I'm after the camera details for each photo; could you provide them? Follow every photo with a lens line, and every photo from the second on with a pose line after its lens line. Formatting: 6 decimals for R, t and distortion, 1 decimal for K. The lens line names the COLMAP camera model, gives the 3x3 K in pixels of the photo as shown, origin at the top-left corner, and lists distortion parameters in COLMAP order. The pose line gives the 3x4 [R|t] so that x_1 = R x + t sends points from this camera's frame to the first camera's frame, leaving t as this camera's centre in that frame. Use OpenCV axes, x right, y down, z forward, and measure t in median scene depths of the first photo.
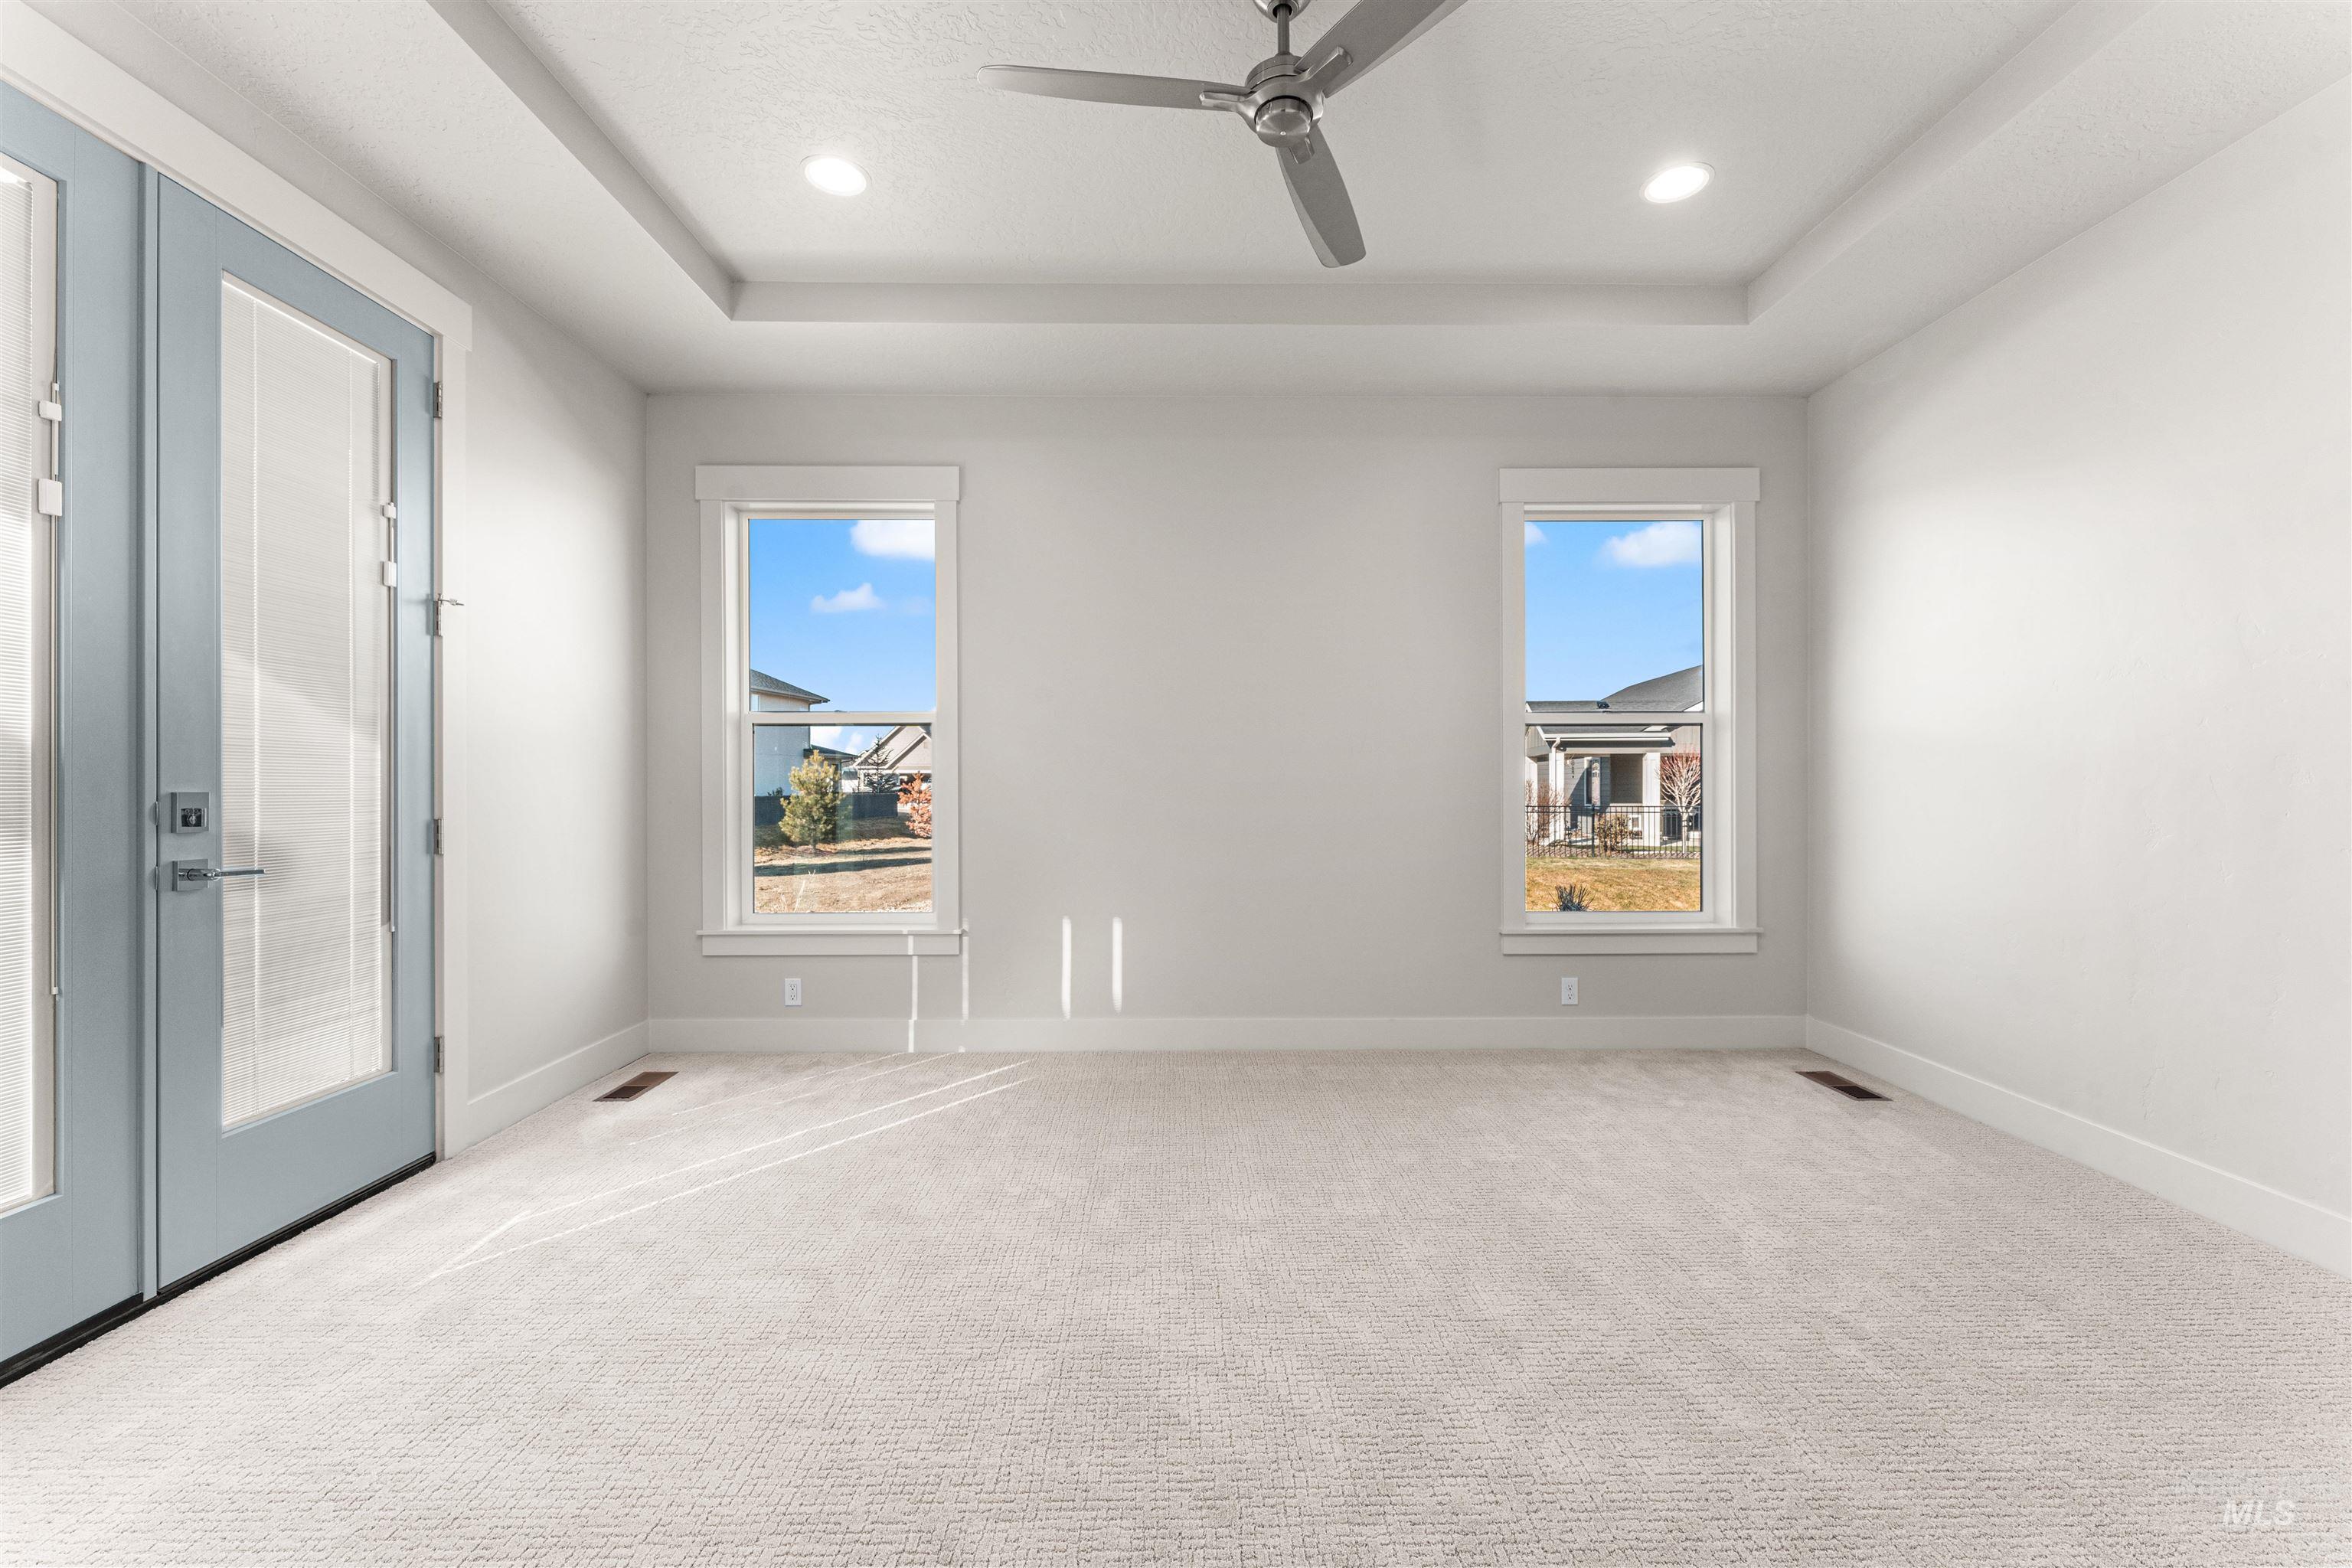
lens RADIAL K [[945.2, 0, 1179.4], [0, 945.2, 773.0], [0, 0, 1]] dist [0.001904, -0.000852]
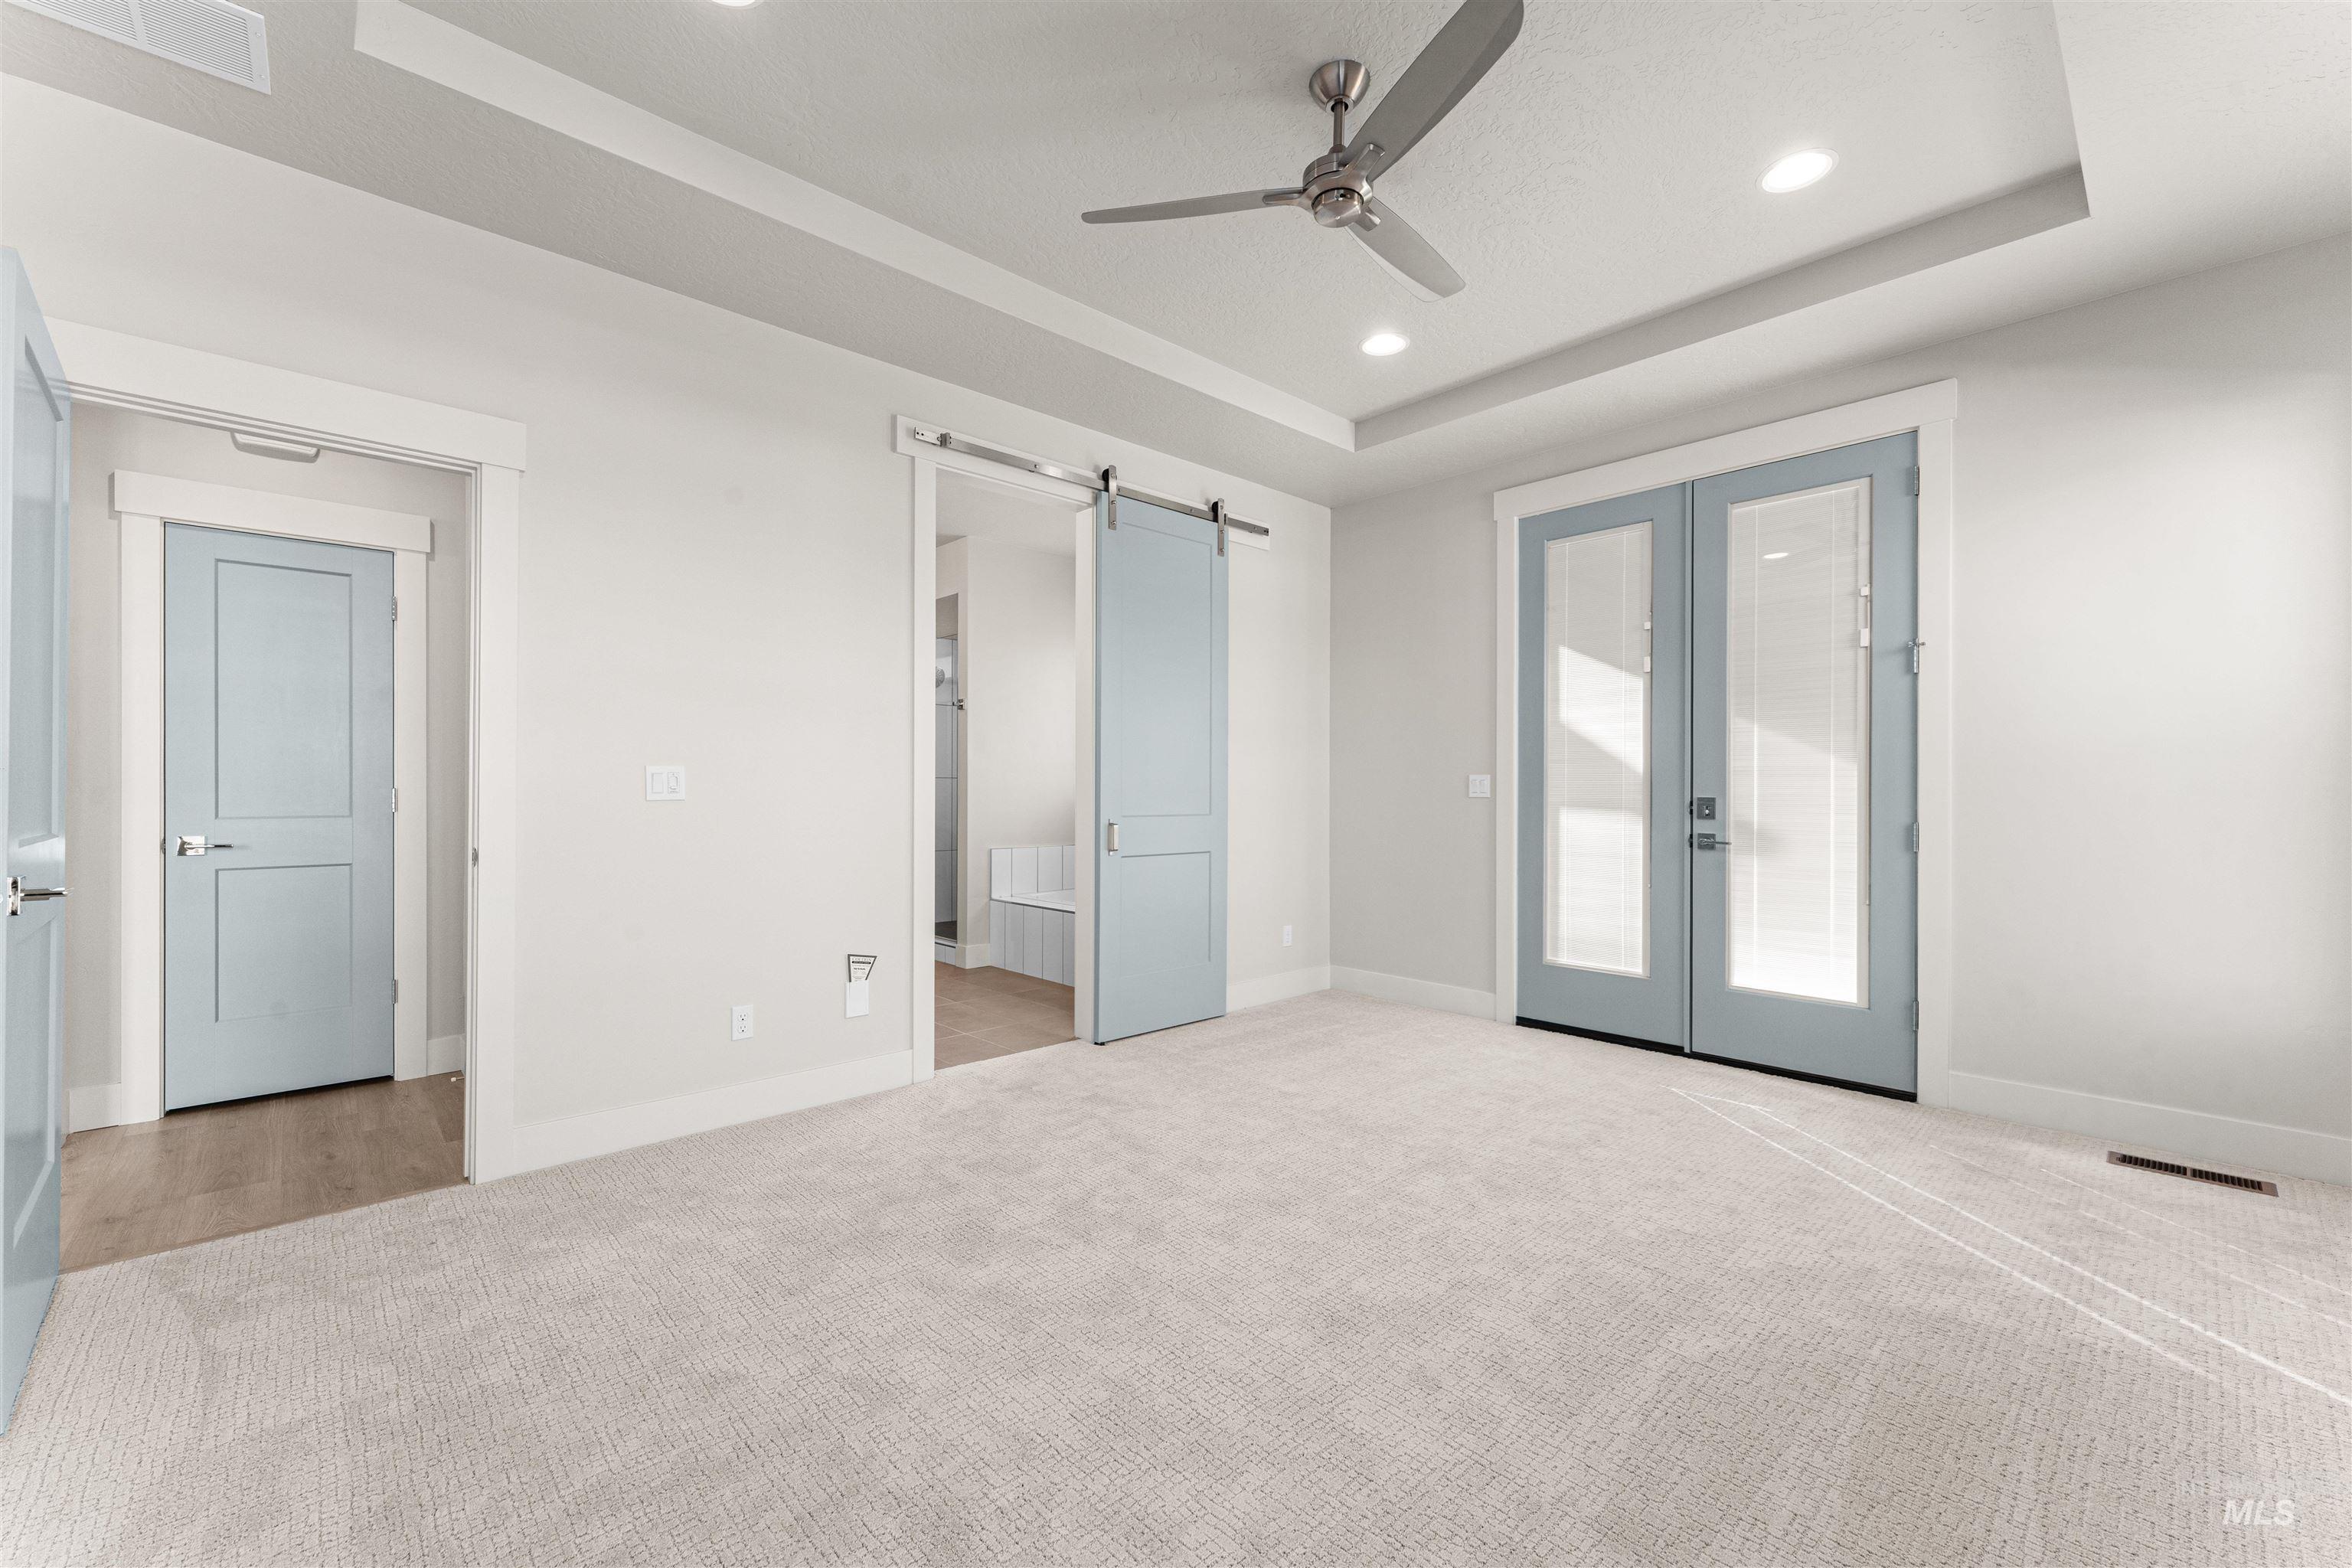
lens RADIAL K [[945.2, 0, 1181.6], [0, 945.2, 787.4], [0, 0, 1]] dist [0.001904, -0.000852]
pose [[-0.735147, -0.002329, -0.677904, 0.748130], [0.004009, 0.999962, -0.007783, 0.007995], [0.677896, -0.008440, -0.735109, 1.258359]]
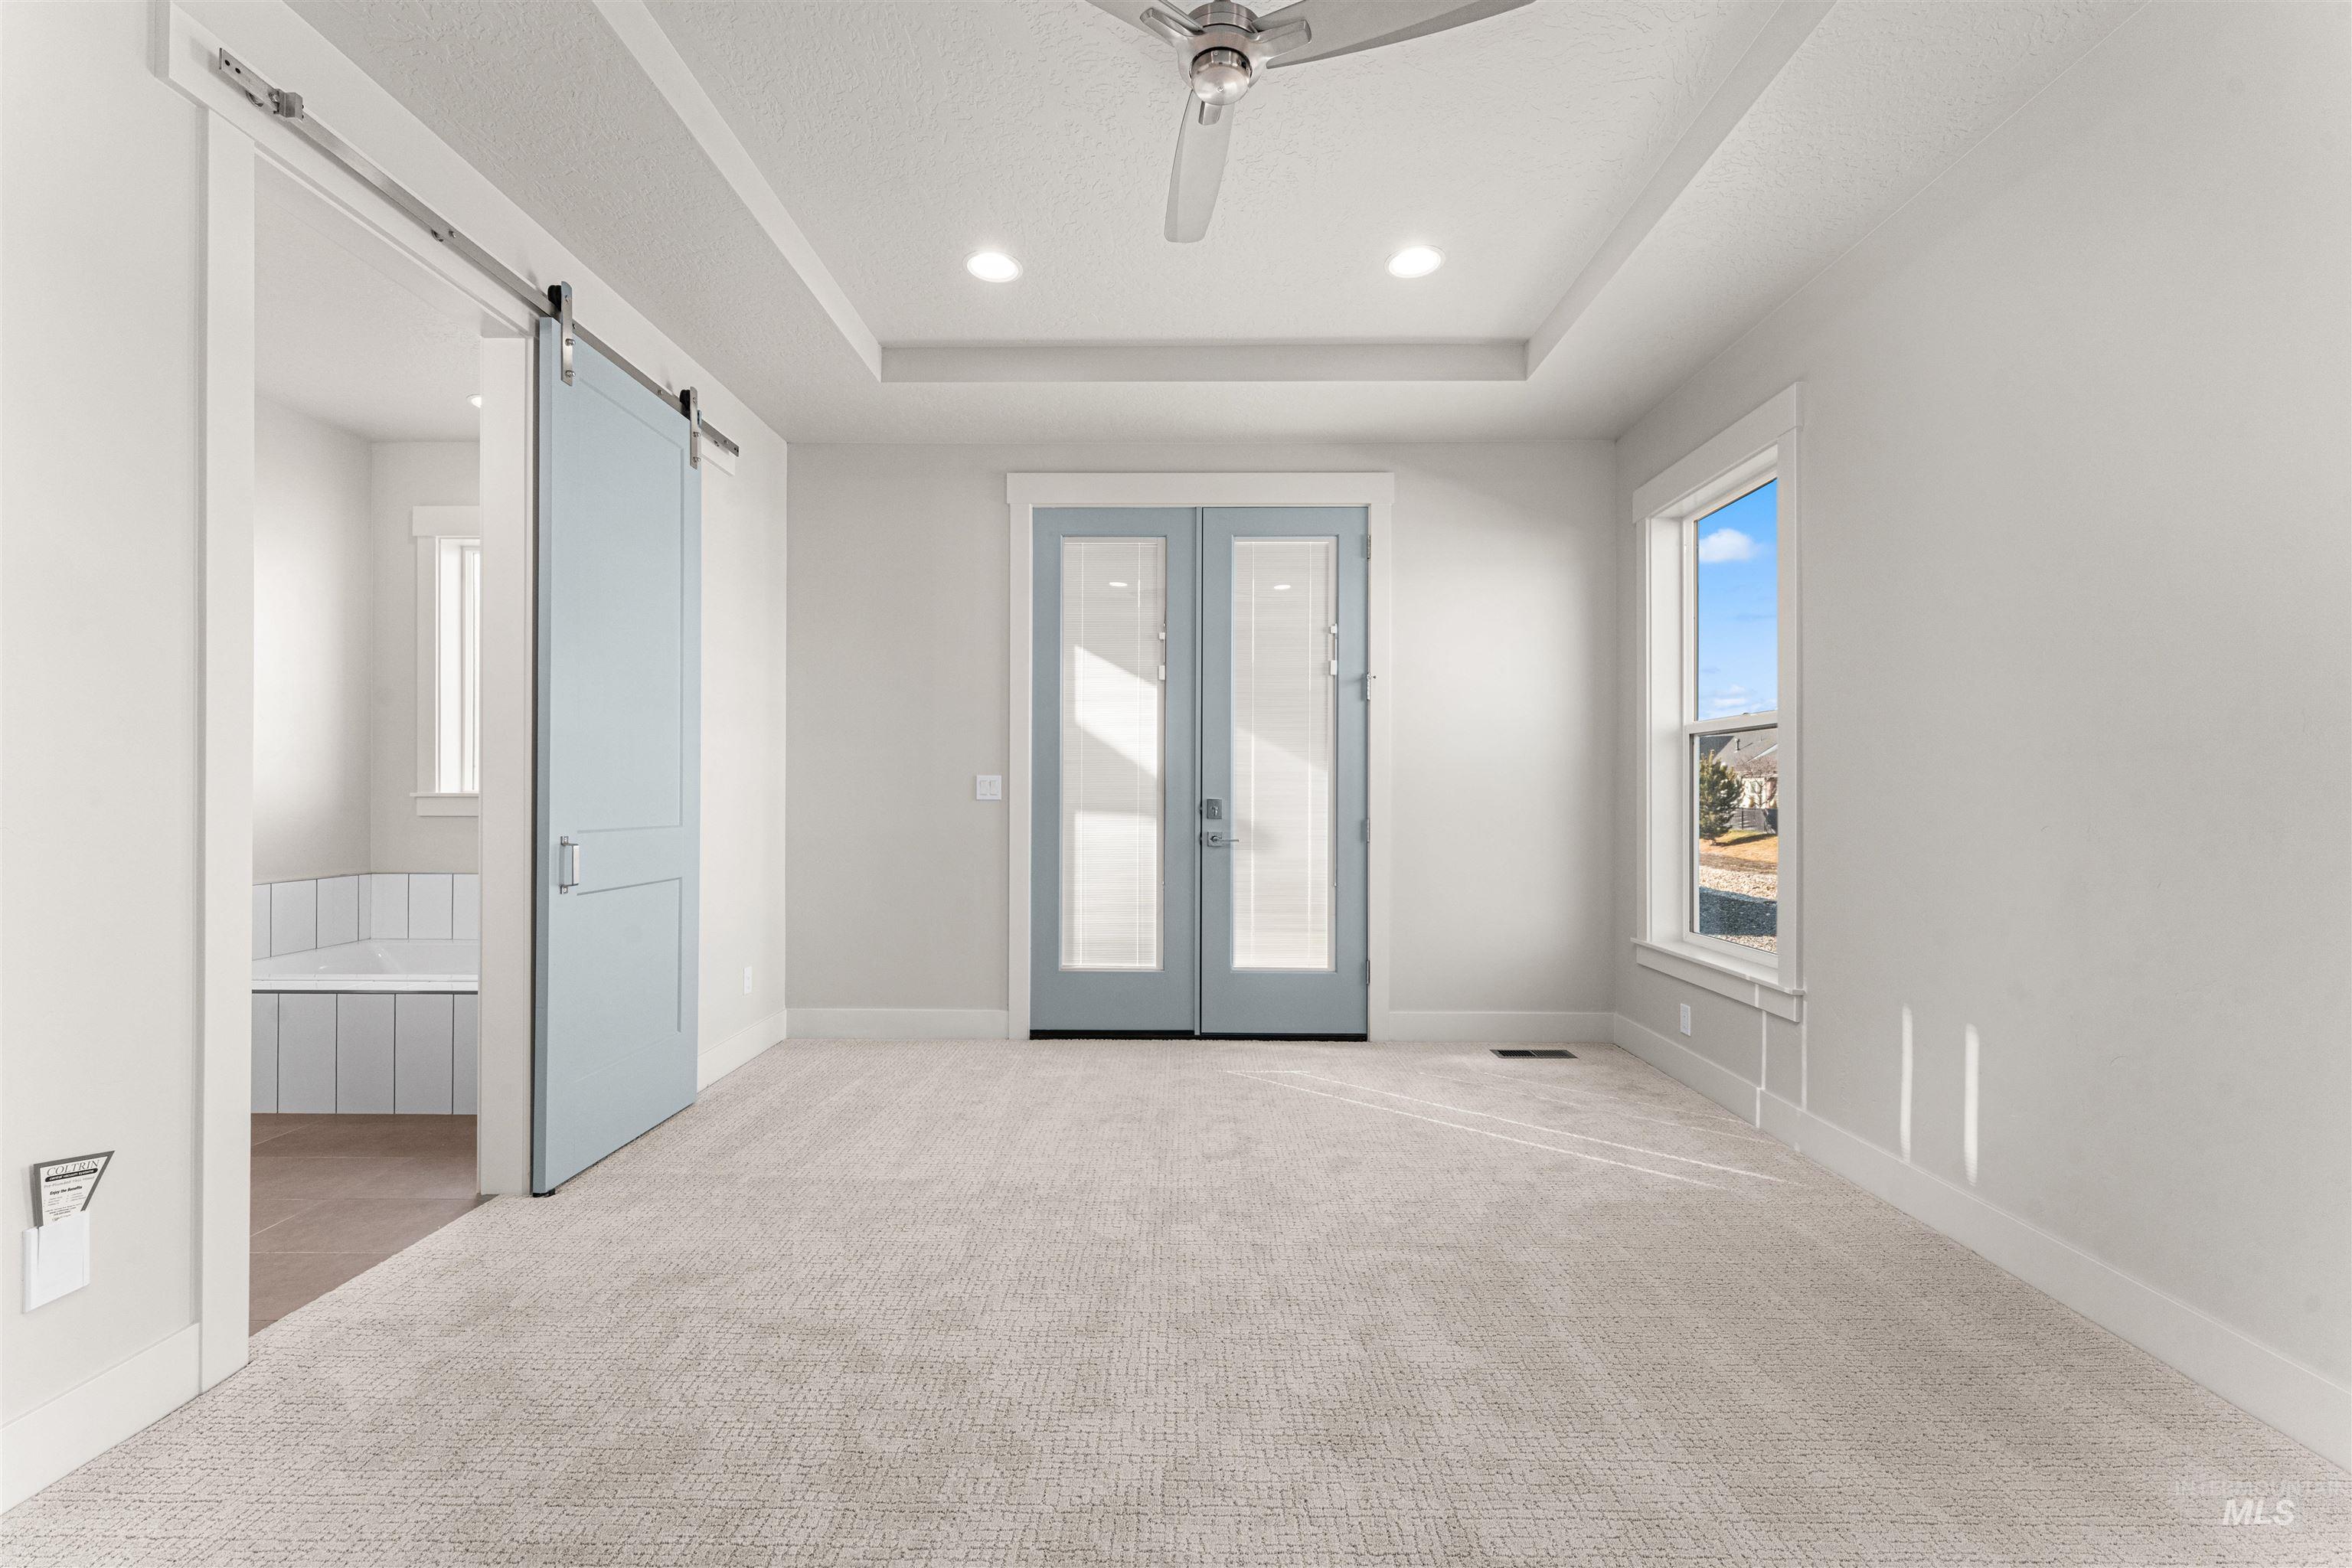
lens RADIAL K [[945.2, 0, 1178.3], [0, 945.2, 792.3], [0, 0, 1]] dist [0.001904, -0.000852]
pose [[-0.016514, -0.000545, -0.999863, 0.761992], [0.004465, 0.999990, -0.000619, 0.004457], [0.999854, -0.004474, -0.016512, 0.717906]]
